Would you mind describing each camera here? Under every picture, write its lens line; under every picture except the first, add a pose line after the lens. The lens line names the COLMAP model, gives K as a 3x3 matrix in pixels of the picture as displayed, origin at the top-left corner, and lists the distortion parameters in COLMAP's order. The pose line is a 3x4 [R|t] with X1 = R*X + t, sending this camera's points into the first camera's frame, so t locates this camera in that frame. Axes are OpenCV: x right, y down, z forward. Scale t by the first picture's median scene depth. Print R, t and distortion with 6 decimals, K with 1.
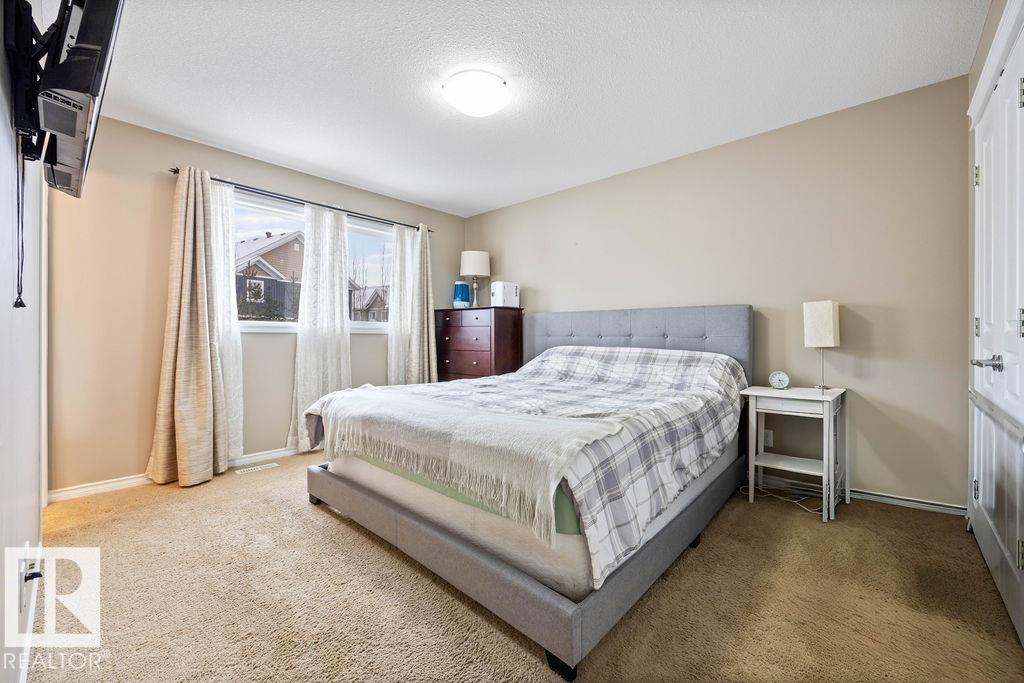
lens RADIAL K [[412.6, 0, 513.8], [0, 412.6, 339.2], [0, 0, 1]] dist [-0.000090, -0.000181]
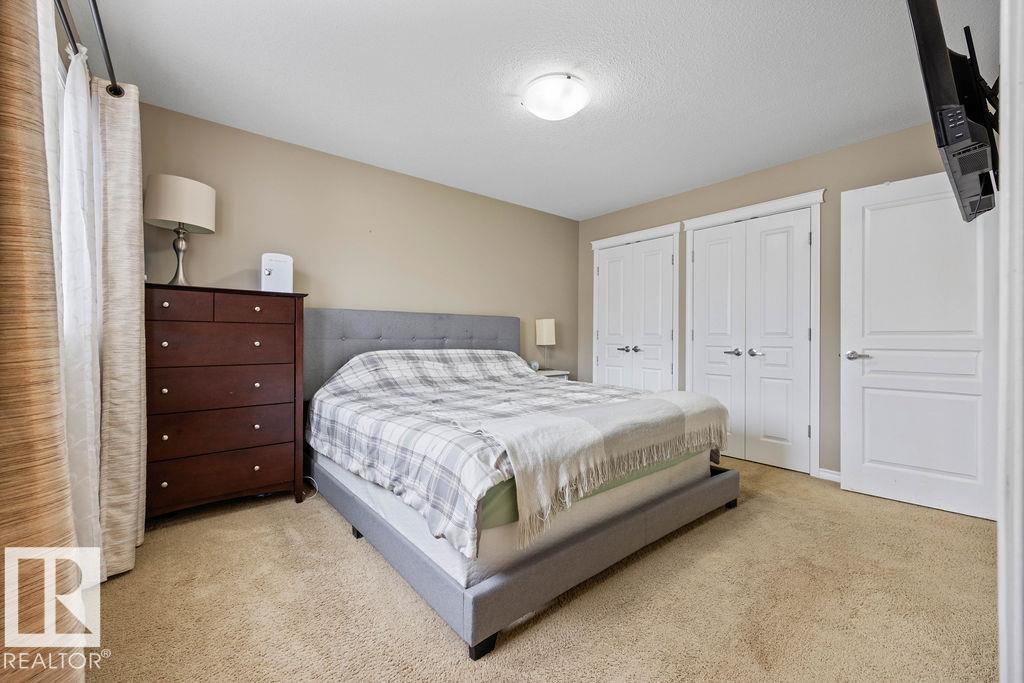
lens RADIAL K [[412.6, 0, 511.0], [0, 412.6, 341.0], [0, 0, 1]] dist [-0.000090, -0.000181]
pose [[0.143262, -0.005155, 0.989671, -0.762378], [0.002321, 0.999985, 0.004873, -0.006641], [-0.989682, 0.001599, 0.143272, 0.673142]]
